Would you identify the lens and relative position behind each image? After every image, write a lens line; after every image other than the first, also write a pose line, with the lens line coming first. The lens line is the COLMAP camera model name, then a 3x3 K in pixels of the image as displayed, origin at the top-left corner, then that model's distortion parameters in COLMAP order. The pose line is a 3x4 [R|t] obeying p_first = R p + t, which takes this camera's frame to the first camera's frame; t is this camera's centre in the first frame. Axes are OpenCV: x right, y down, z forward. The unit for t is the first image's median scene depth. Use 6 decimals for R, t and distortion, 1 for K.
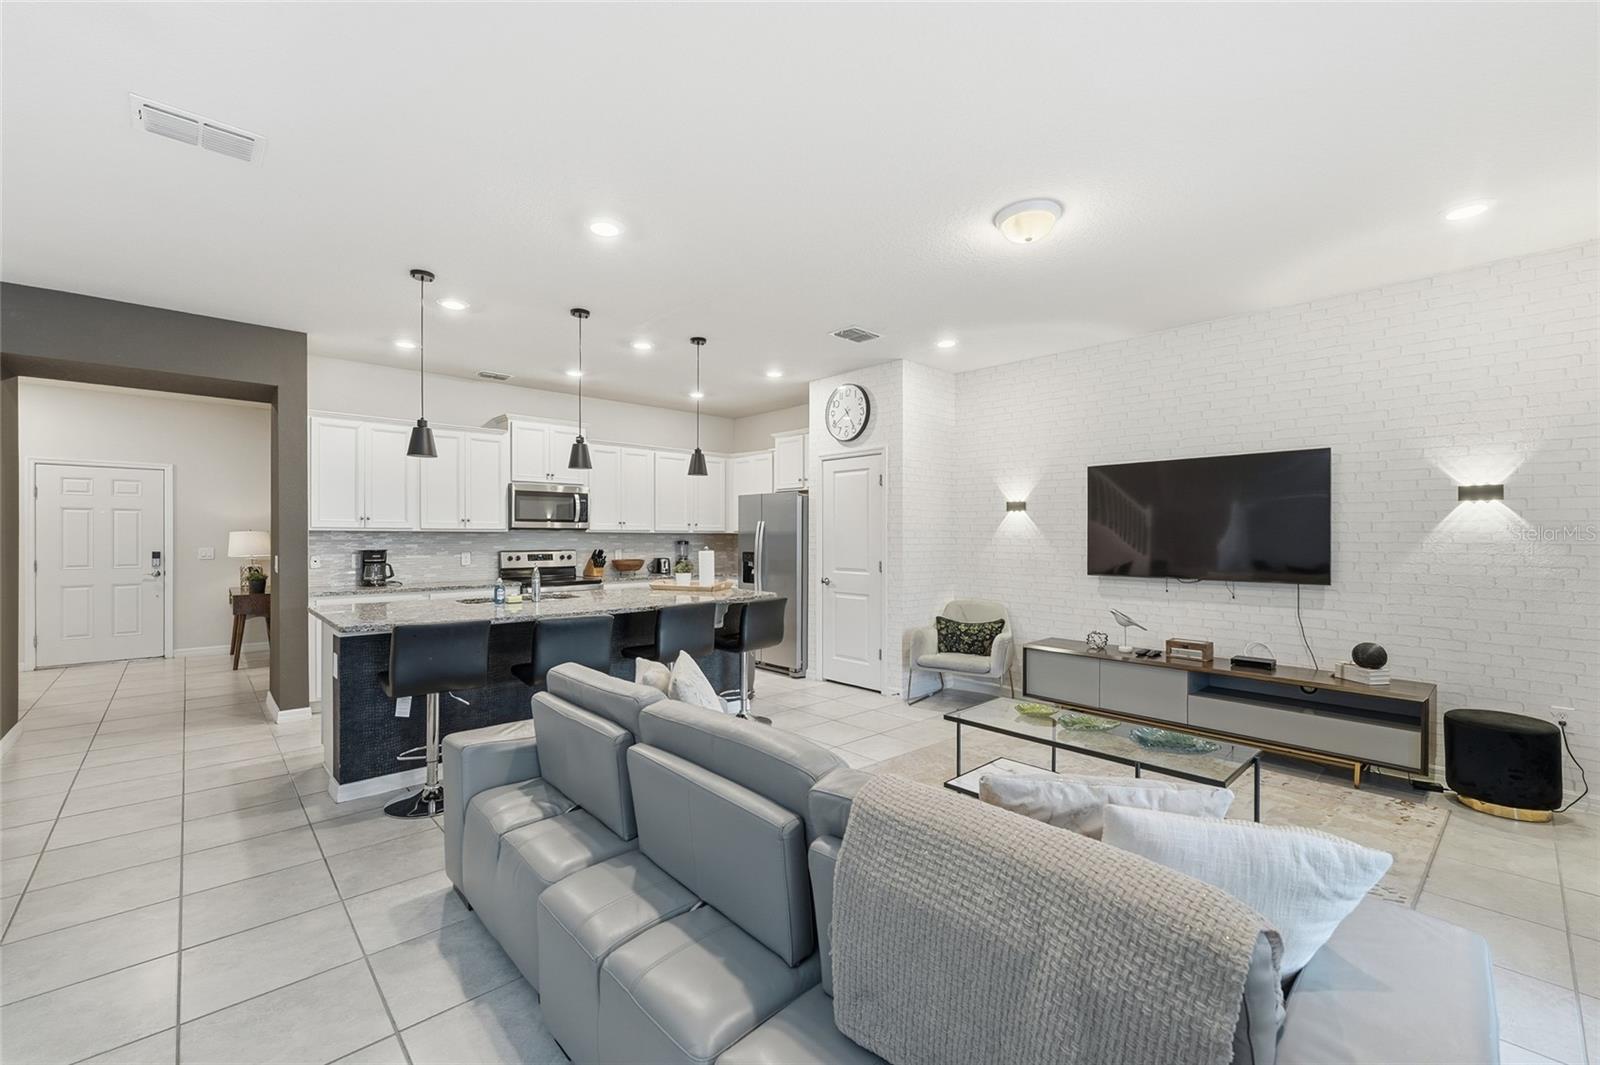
lens RADIAL K [[656.6, 0, 792.2], [0, 656.6, 536.9], [0, 0, 1]] dist [0.003890, 0.001133]
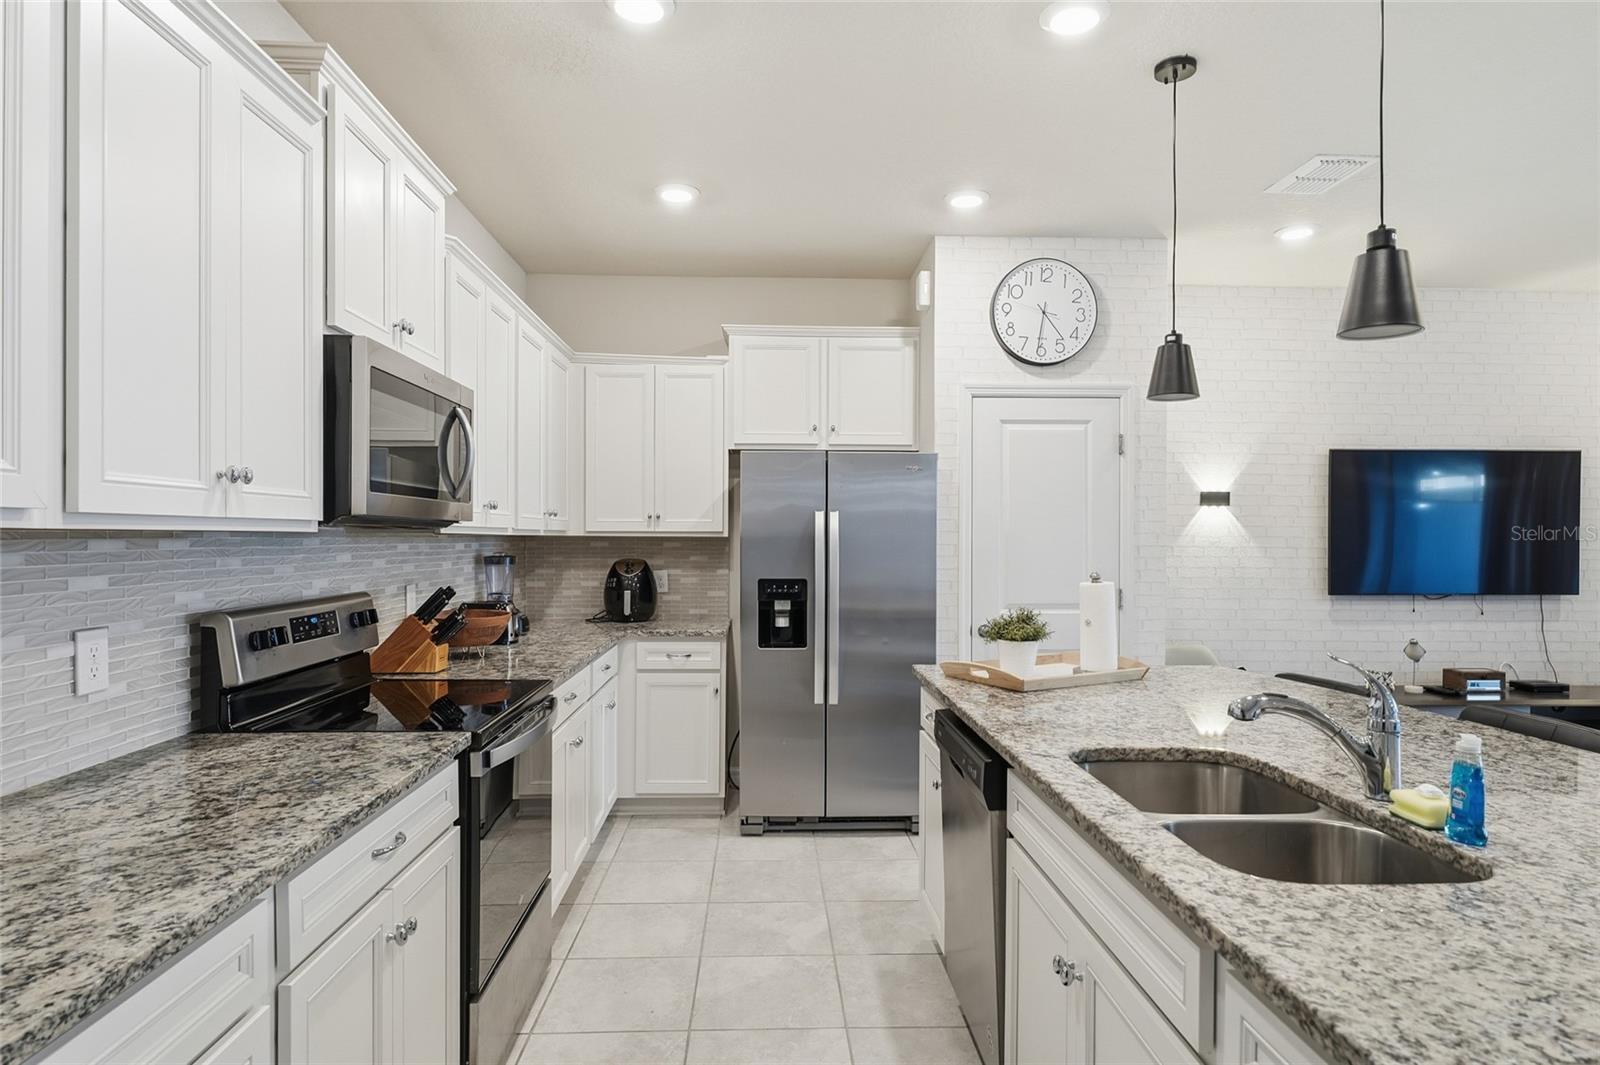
lens RADIAL K [[899.6, 0, 784.5], [0, 899.6, 541.3], [0, 0, 1]] dist [-0.000102, 0.000123]
pose [[0.643875, -0.003562, 0.765122, -0.707611], [-0.000565, 0.999987, 0.005132, -0.008026], [-0.765130, -0.003737, 0.643864, 0.802461]]
